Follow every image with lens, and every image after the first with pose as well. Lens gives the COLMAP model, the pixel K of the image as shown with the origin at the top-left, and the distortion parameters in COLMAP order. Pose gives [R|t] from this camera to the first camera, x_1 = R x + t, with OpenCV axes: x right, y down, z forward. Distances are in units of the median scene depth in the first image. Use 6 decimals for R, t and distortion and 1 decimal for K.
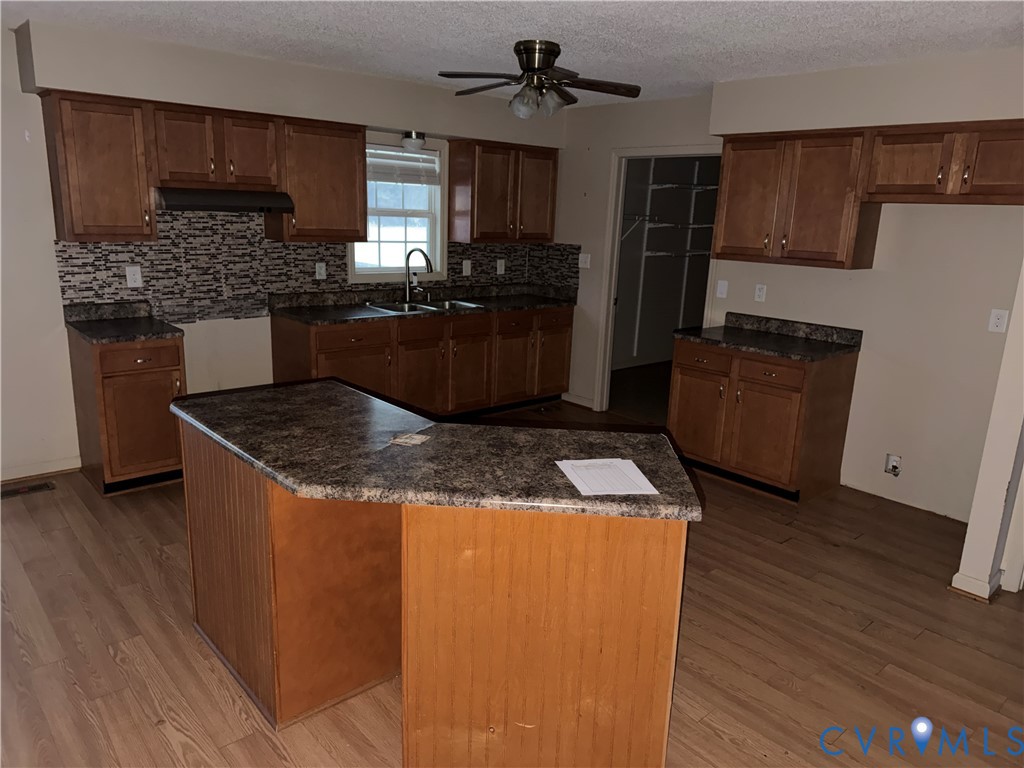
lens RADIAL K [[762.3, 0, 512.0], [0, 762.3, 384.0], [0, 0, 1]] dist [0.029741, -0.000250]
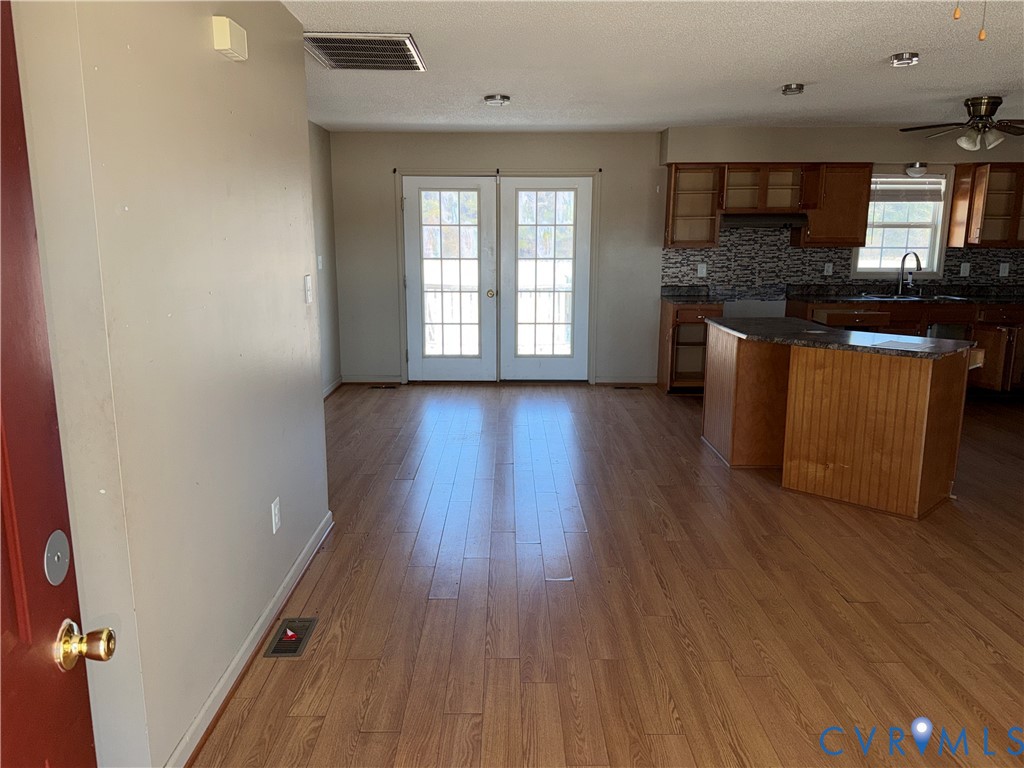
lens RADIAL K [[791.7, 0, 512.0], [0, 791.7, 384.0], [0, 0, 1]] dist [0.143570, -0.127162]
pose [[0.763607, 0.098331, -0.638150, 0.292069], [-0.129565, 0.991568, -0.002249, 0.148686], [0.632548, 0.084399, 0.769909, -0.514742]]
